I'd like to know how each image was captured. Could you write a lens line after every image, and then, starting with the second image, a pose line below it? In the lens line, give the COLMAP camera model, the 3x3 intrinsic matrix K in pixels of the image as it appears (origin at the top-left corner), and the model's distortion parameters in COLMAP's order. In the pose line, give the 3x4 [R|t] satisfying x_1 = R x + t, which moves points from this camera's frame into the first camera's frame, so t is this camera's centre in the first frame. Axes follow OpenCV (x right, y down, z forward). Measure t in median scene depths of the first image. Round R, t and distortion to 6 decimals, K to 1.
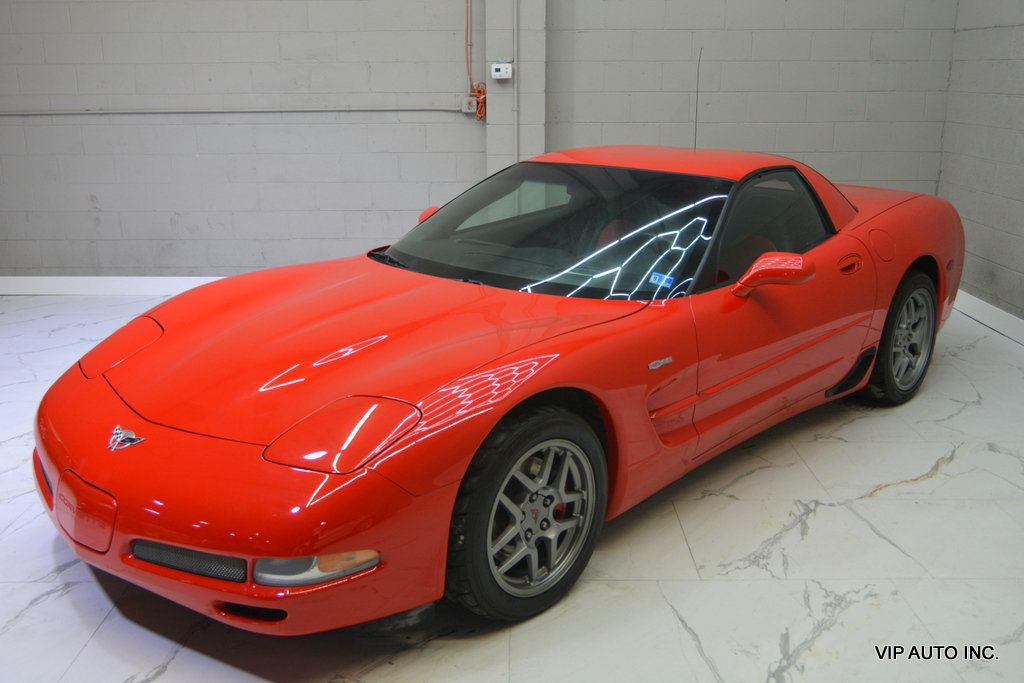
lens RADIAL K [[983.7, 0, 514.2], [0, 983.7, 339.2], [0, 0, 1]] dist [-0.008616, 0.000000]
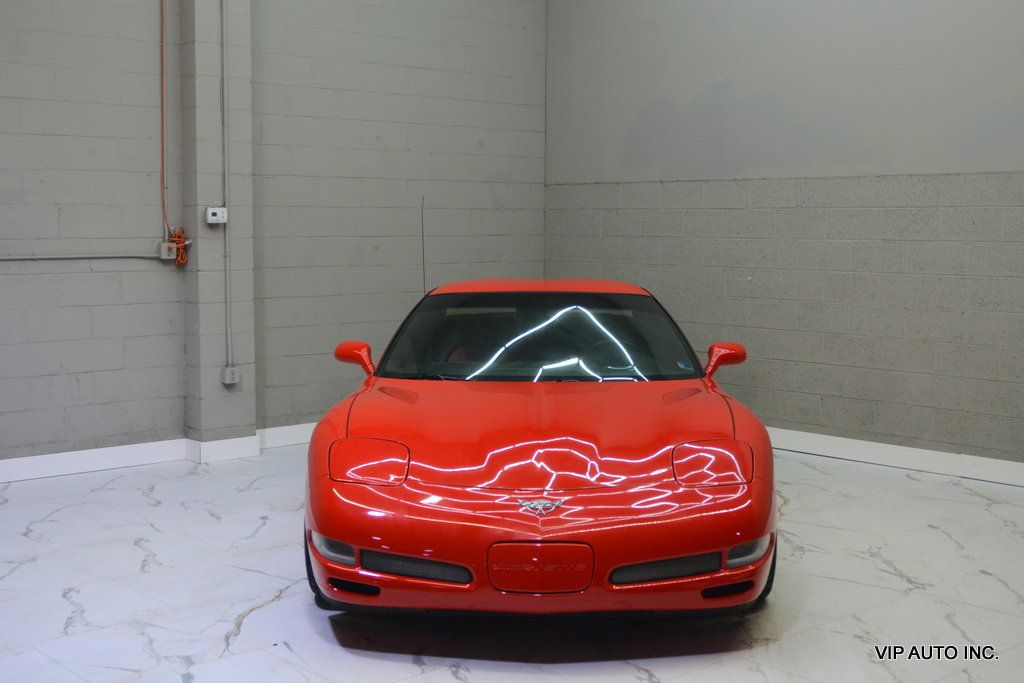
lens RADIAL K [[1292.5, 0, 511.8], [0, 1292.5, 341.3], [0, 0, 1]] dist [-0.020299, 0.000000]
pose [[0.744683, -0.055895, 0.665073, -0.988786], [0.170951, 0.979219, -0.109117, 0.047897], [-0.645153, 0.194953, 0.738763, -0.125094]]
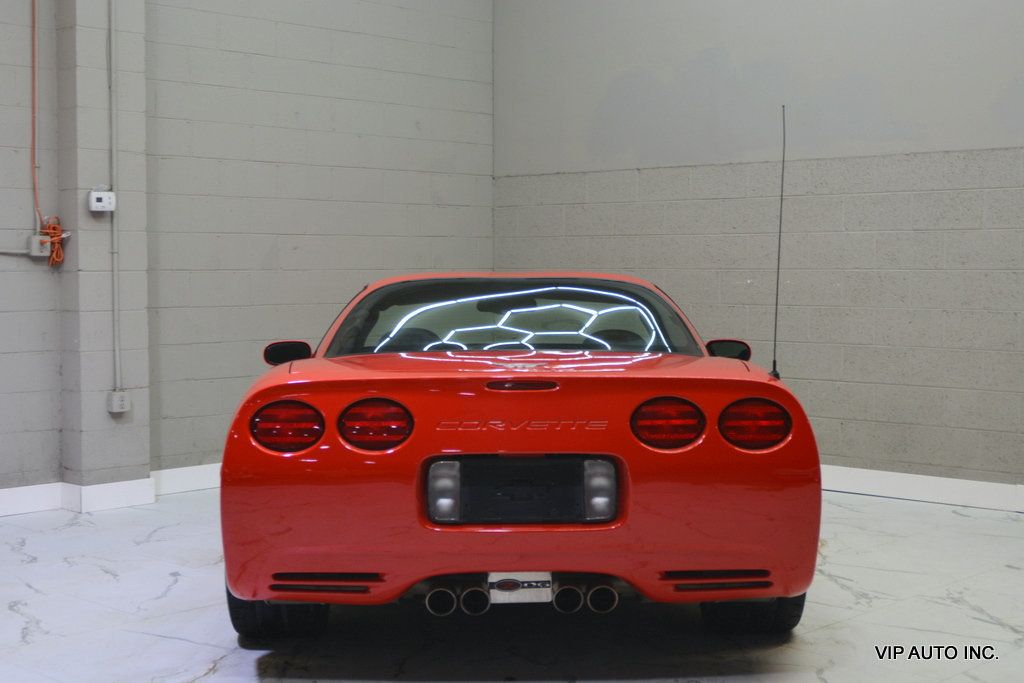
lens RADIAL K [[1454.1, 0, 511.3], [0, 1454.1, 341.0], [0, 0, 1]] dist [-0.021430, 0.000000]
pose [[0.690538, -0.035832, 0.722408, -0.946314], [0.189539, 0.972834, -0.132923, 0.064130], [-0.698021, 0.228712, 0.678571, 0.066262]]
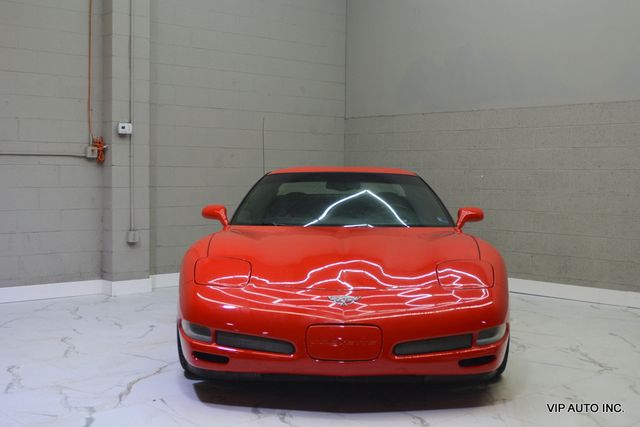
lens RADIAL K [[827.2, 0, 319.8], [0, 827.2, 212.8], [0, 0, 1]] dist [-0.016390, 0.000000]
pose [[0.746024, -0.021822, 0.665562, -0.927115], [0.164276, 0.974605, -0.152182, 0.111564], [-0.645339, 0.222867, 0.730663, -0.032206]]
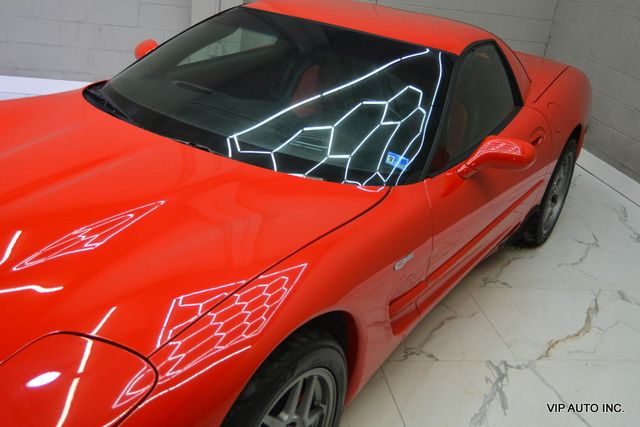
lens RADIAL K [[666.5, 0, 317.4], [0, 666.5, 212.0], [0, 0, 1]] dist [-0.012047, 0.000000]
pose [[0.978064, 0.043606, 0.203689, -0.051513], [-0.075045, 0.985944, 0.149276, -0.086164], [-0.194316, -0.161287, 0.967589, 0.301022]]
